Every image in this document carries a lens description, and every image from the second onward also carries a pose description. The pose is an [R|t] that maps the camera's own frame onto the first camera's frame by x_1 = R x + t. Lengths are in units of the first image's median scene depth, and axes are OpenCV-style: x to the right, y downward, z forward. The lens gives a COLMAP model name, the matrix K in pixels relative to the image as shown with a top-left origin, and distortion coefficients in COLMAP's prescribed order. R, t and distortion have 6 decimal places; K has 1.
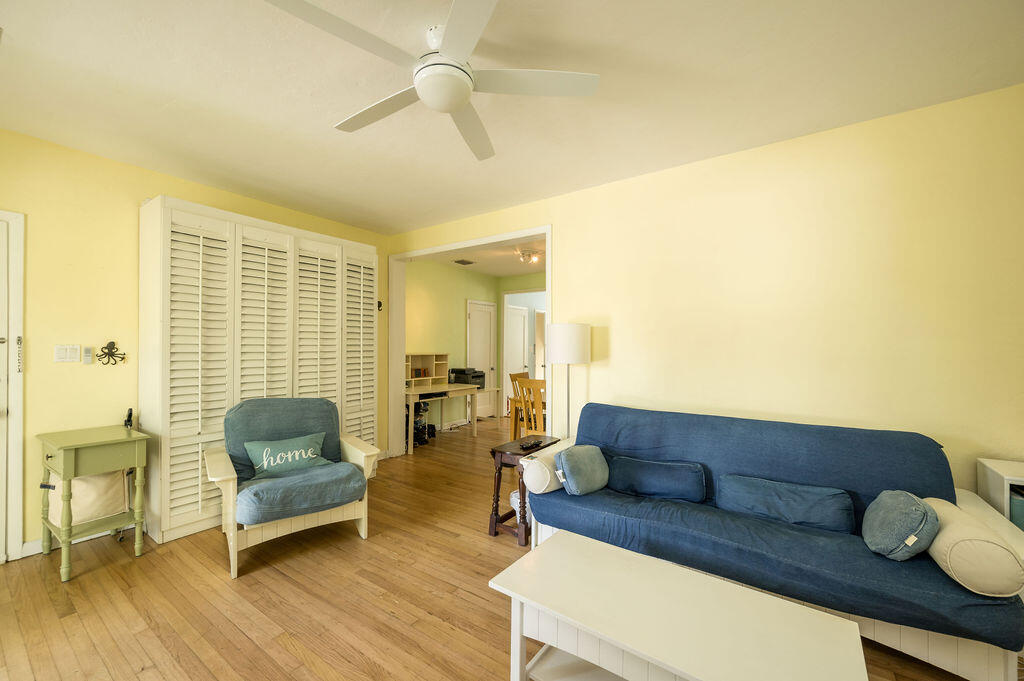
lens RADIAL K [[400.9, 0, 509.6], [0, 400.9, 344.9], [0, 0, 1]] dist [-0.002839, -0.000194]
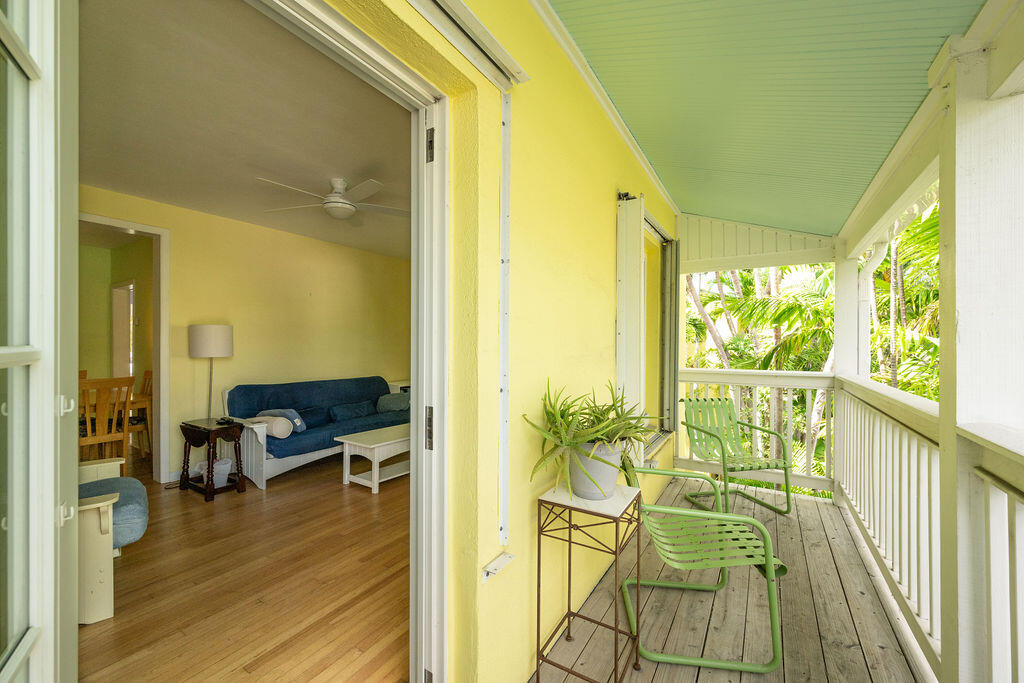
lens RADIAL K [[400.9, 0, 509.6], [0, 400.9, 345.9], [0, 0, 1]] dist [-0.002839, -0.000194]
pose [[-0.035963, -0.007184, 0.999327, -1.710815], [-0.016091, 0.999849, 0.006609, -0.016332], [-0.999224, -0.015843, -0.036073, 0.207198]]
